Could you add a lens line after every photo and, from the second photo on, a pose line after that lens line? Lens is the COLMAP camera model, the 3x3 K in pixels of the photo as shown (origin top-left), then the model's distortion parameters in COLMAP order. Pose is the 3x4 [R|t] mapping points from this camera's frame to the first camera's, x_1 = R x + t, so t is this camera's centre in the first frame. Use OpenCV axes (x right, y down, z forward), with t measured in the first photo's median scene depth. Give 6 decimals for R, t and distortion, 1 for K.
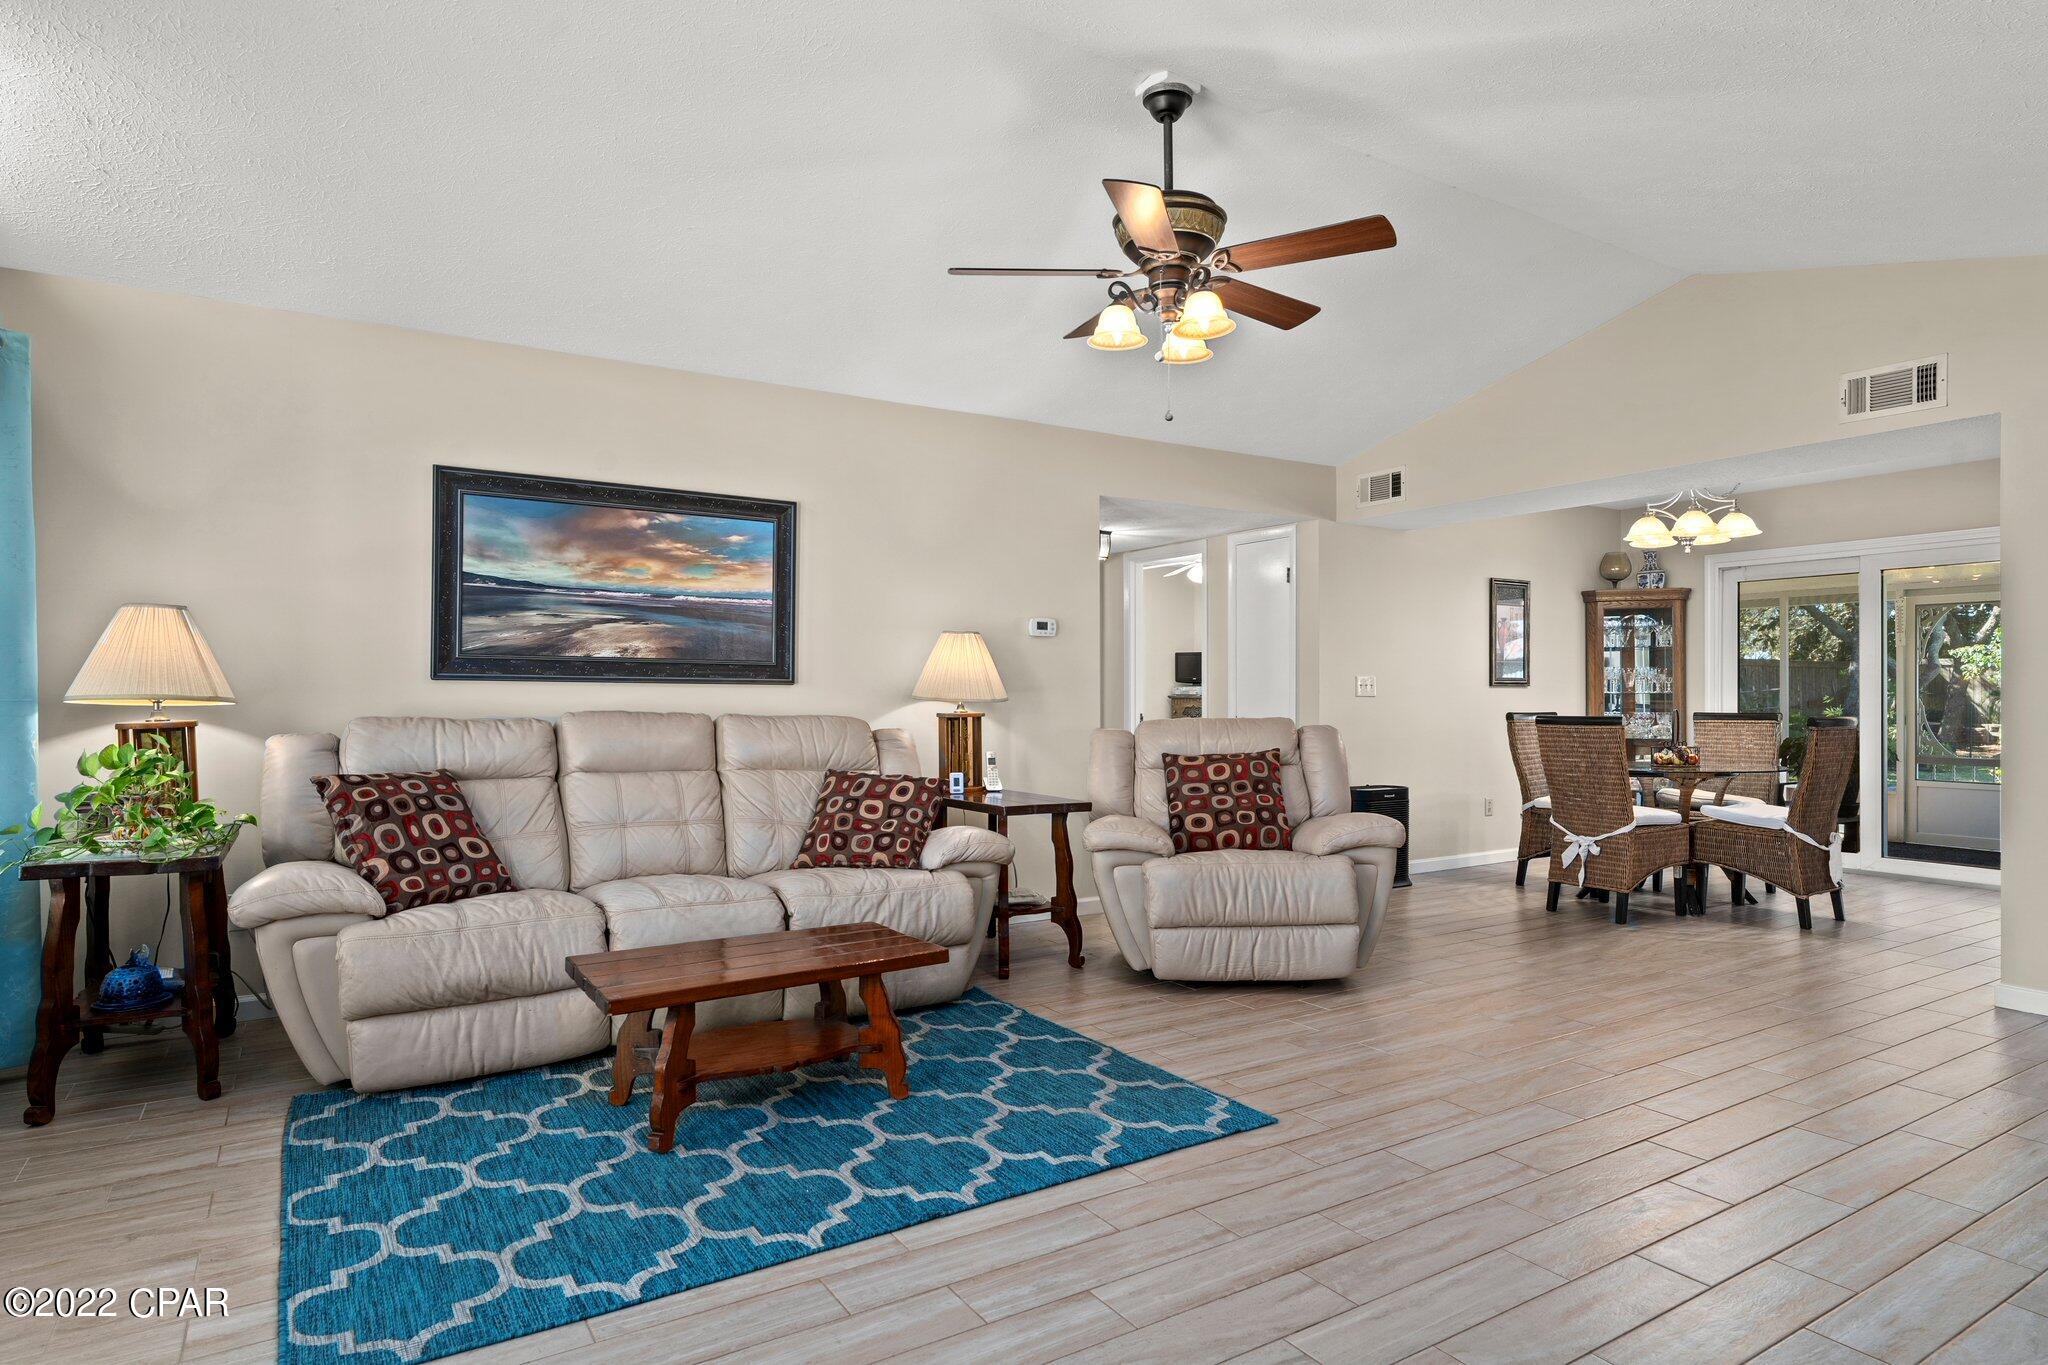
lens RADIAL K [[1115.5, 0, 1024.2], [0, 1115.5, 688.4], [0, 0, 1]] dist [0.000139, -0.001264]
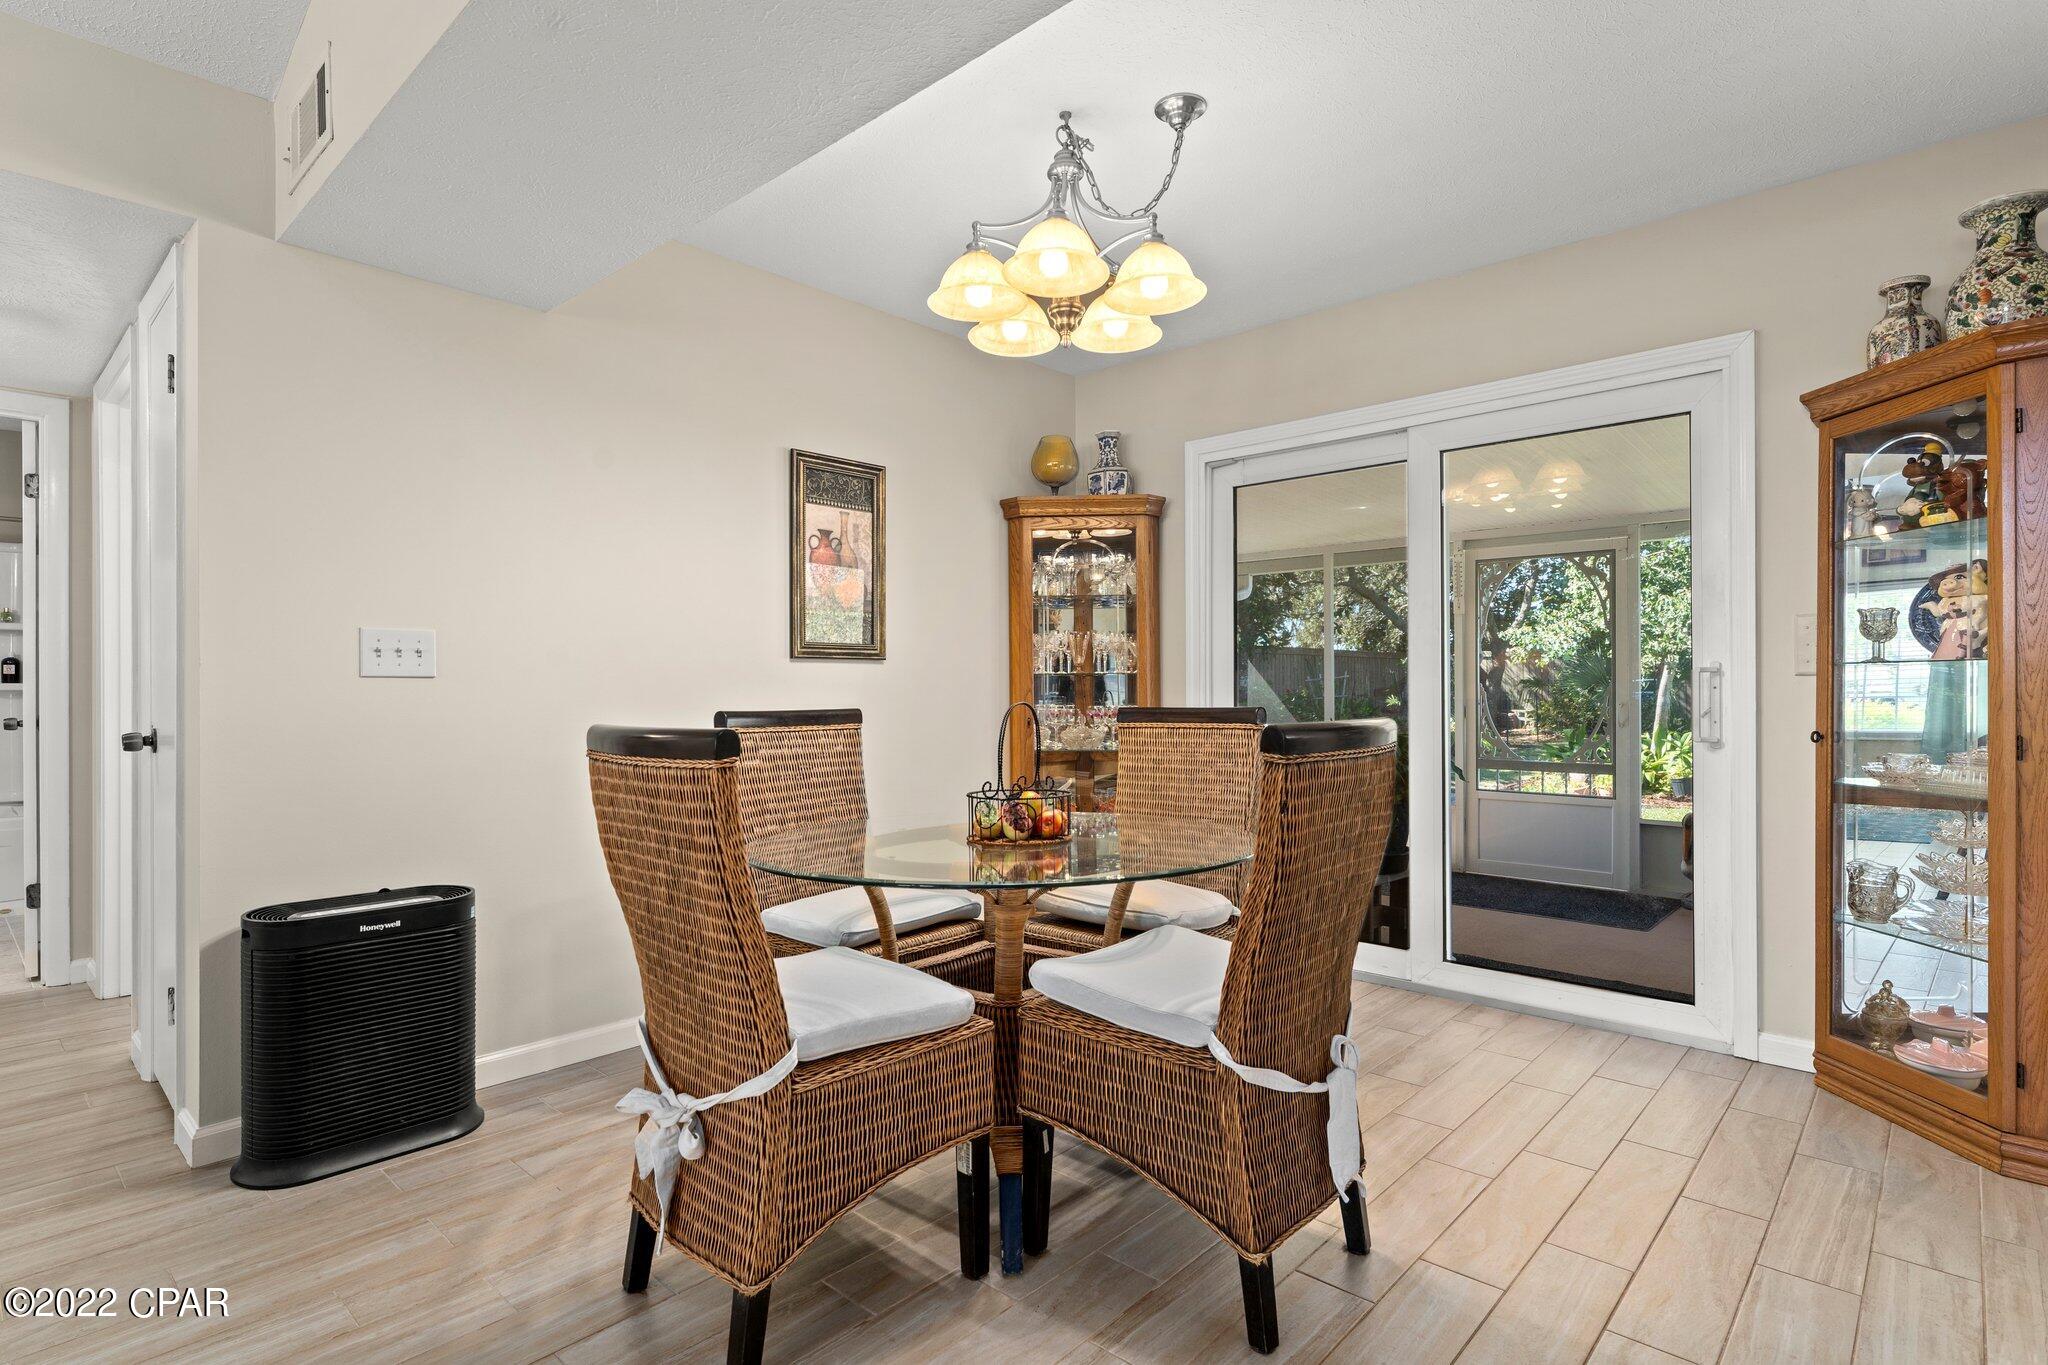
lens RADIAL K [[1014.4, 0, 1022.4], [0, 1014.4, 683.2], [0, 0, 1]] dist [0.002405, 0.000075]
pose [[0.963519, -0.003777, 0.267613, 0.449198], [0.003765, 0.999993, 0.000558, 0.010649], [-0.267613, 0.000470, 0.963526, 0.591764]]
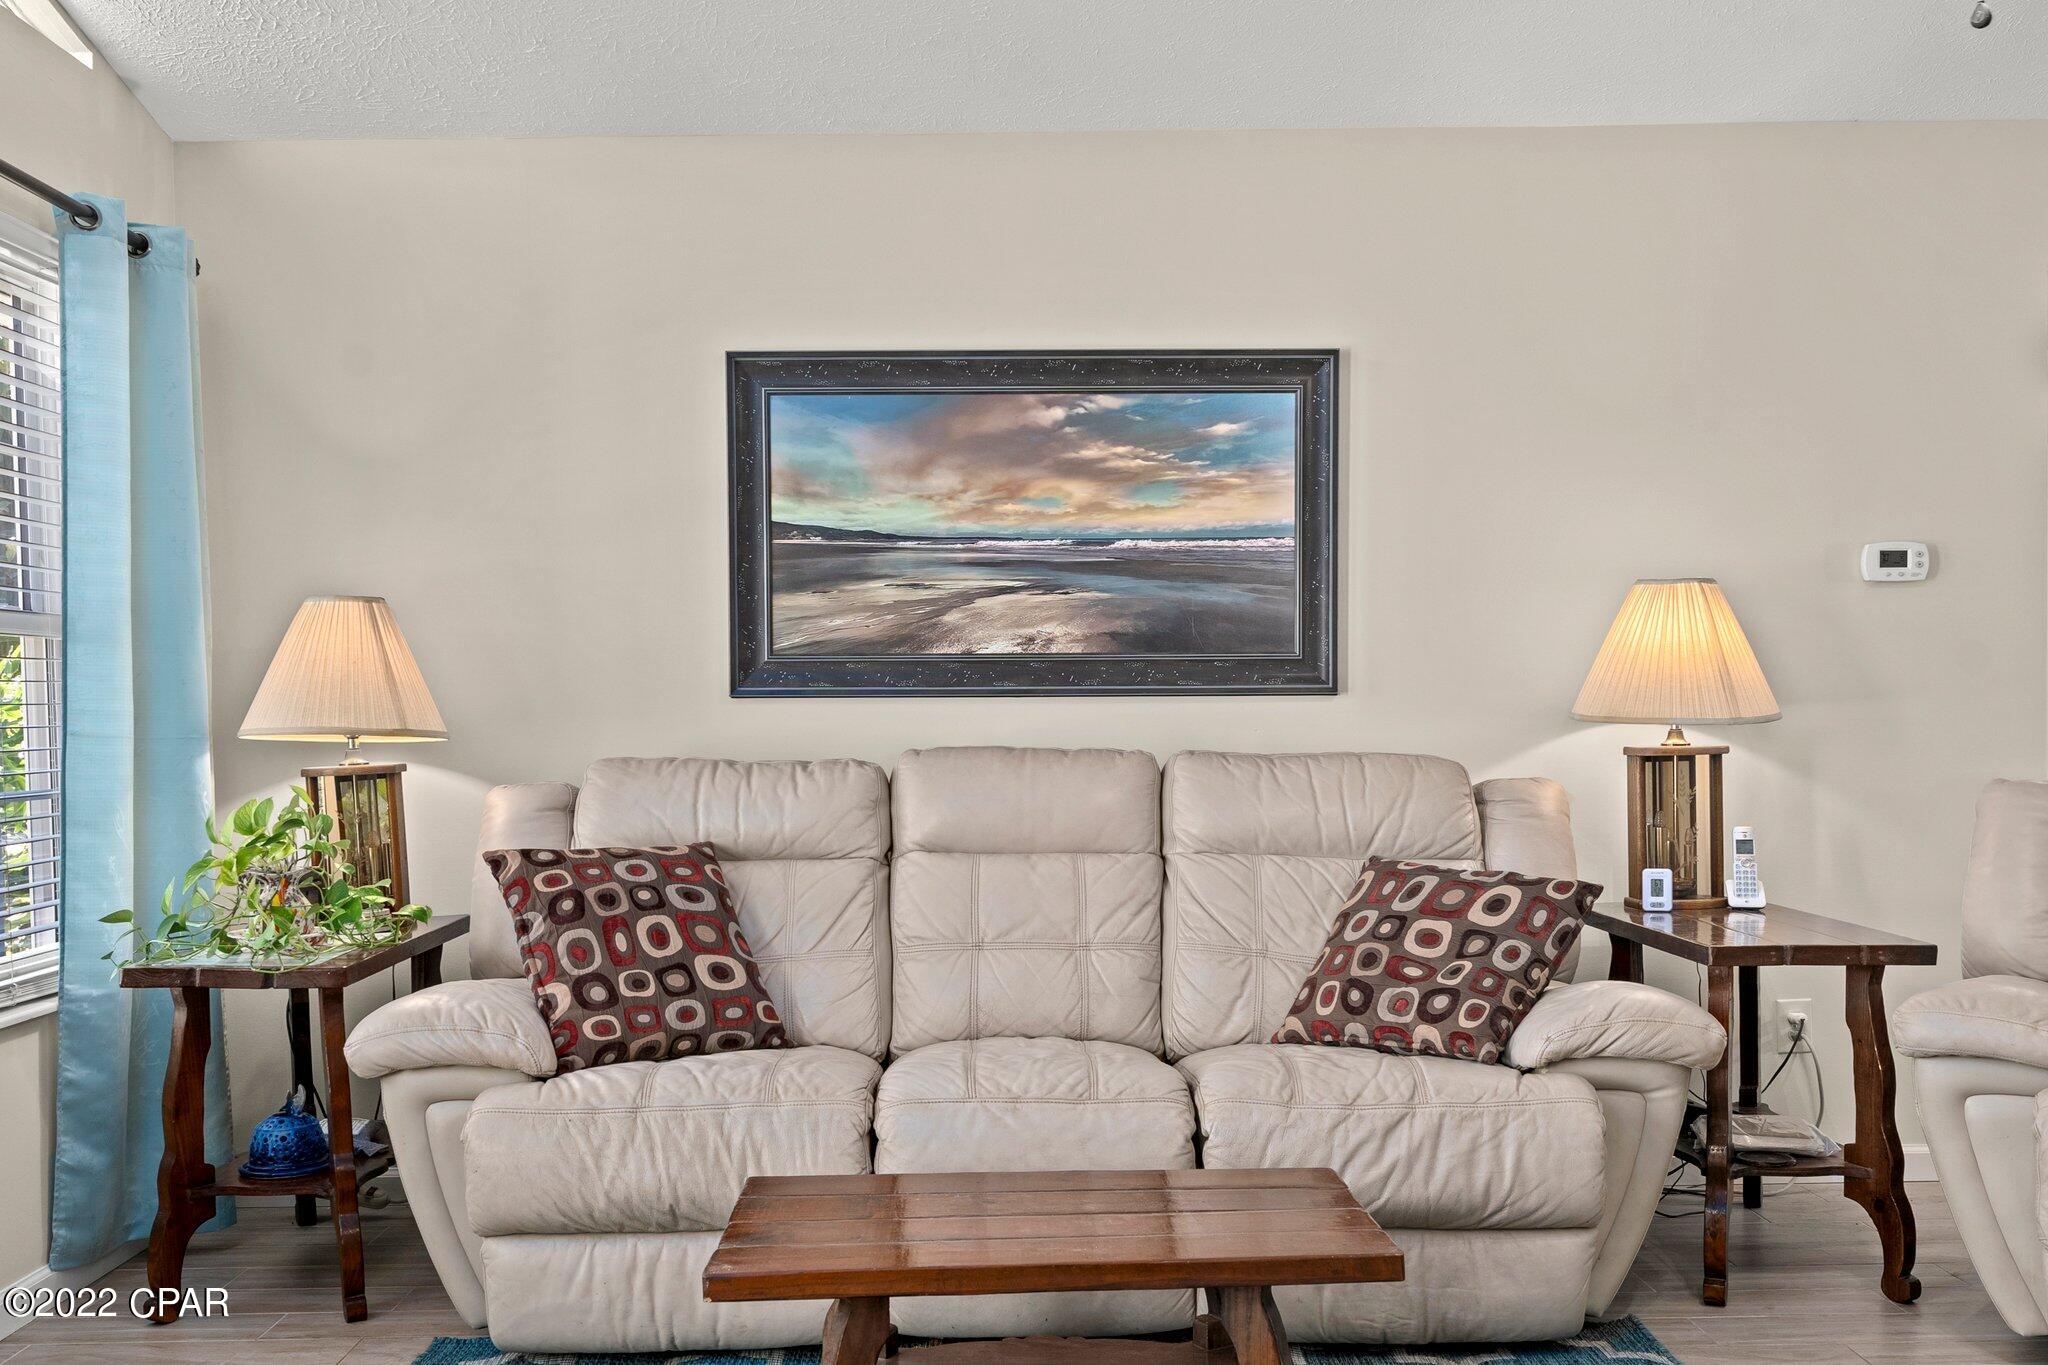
lens RADIAL K [[1861.8, 0, 1013.4], [0, 1861.8, 782.8], [0, 0, 1]] dist [-0.013197, 0.000000]
pose [[0.852014, 0.006594, -0.523478, 0.152832], [0.016572, 0.999080, 0.039559, 0.001143], [0.523257, -0.042380, 0.851121, 0.193577]]
